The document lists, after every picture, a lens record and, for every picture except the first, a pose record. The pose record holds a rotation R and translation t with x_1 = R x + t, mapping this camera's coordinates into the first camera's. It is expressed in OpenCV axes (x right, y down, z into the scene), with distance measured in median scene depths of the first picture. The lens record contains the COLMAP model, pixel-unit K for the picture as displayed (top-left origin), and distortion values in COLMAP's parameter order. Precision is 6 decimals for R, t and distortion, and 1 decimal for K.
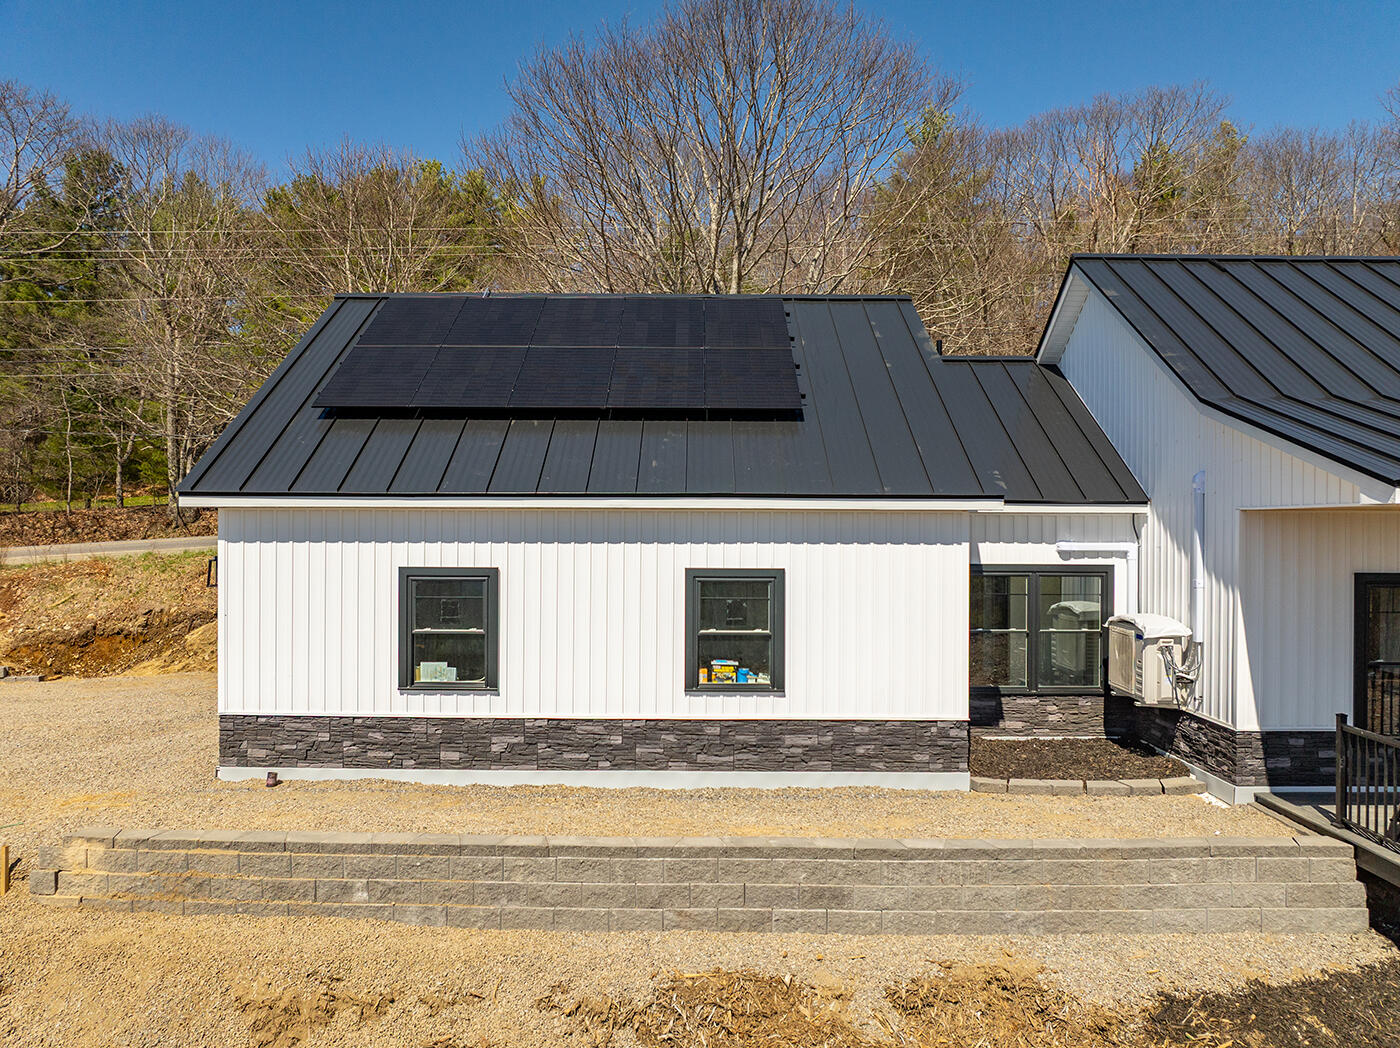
lens RADIAL K [[967.6, 0, 701.8], [0, 967.6, 519.0], [0, 0, 1]] dist [-0.039459, 0.002203]
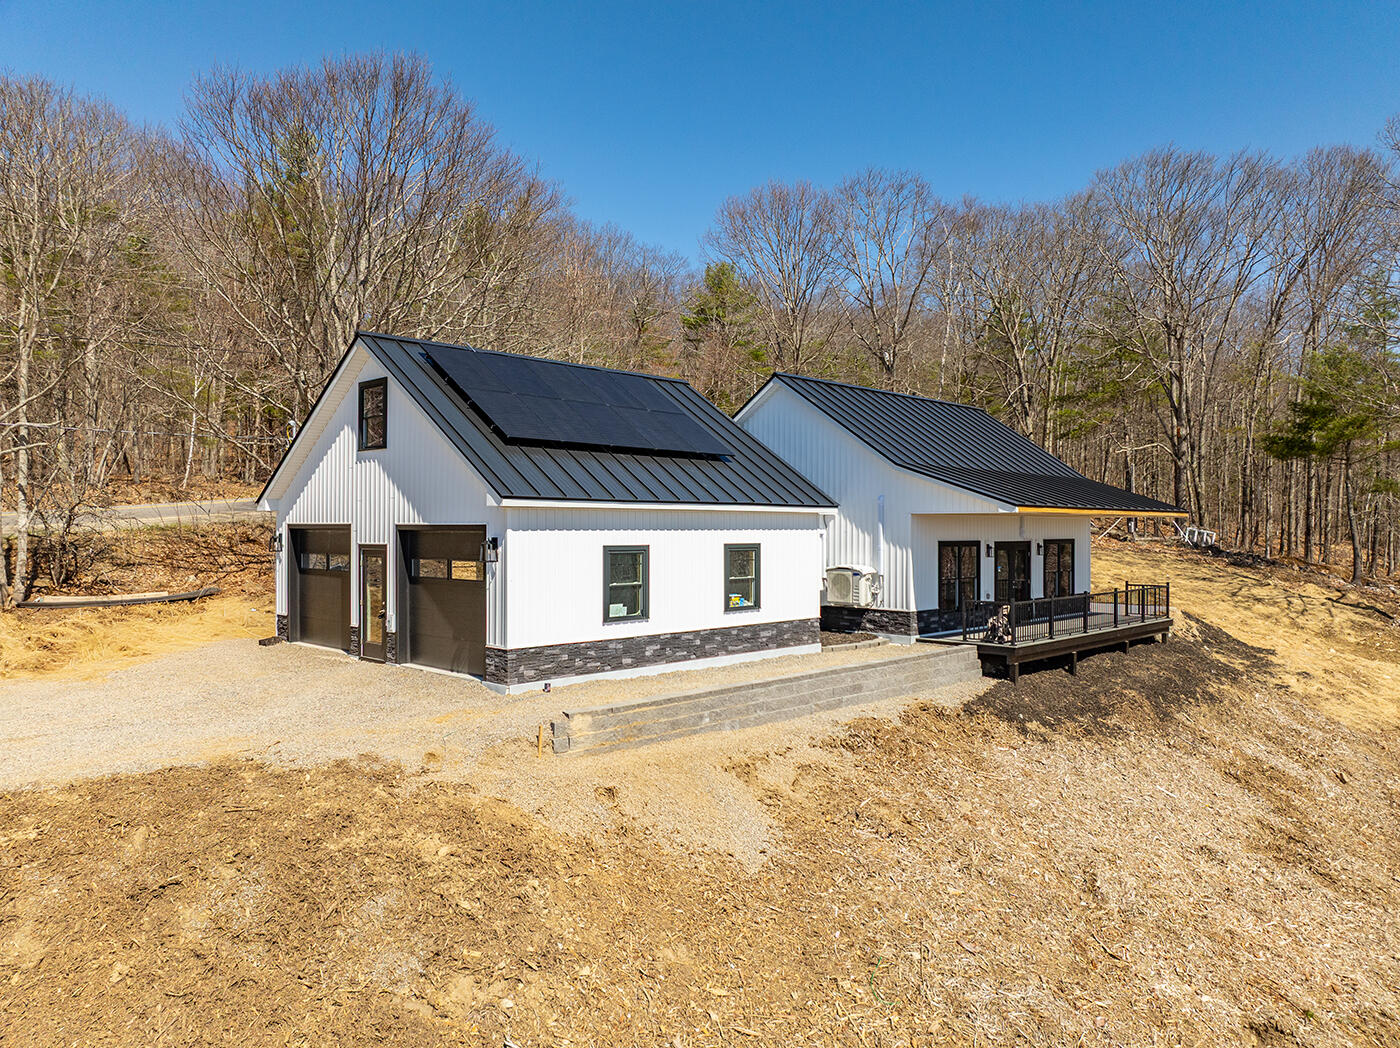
lens RADIAL K [[998.5, 0, 700.7], [0, 998.5, 533.8], [0, 0, 1]] dist [-0.025064, -0.005171]
pose [[0.686395, -0.006220, 0.727202, -1.391977], [-0.006979, 0.999861, 0.015140, 0.006605], [-0.727195, -0.015467, 0.686256, -0.234564]]
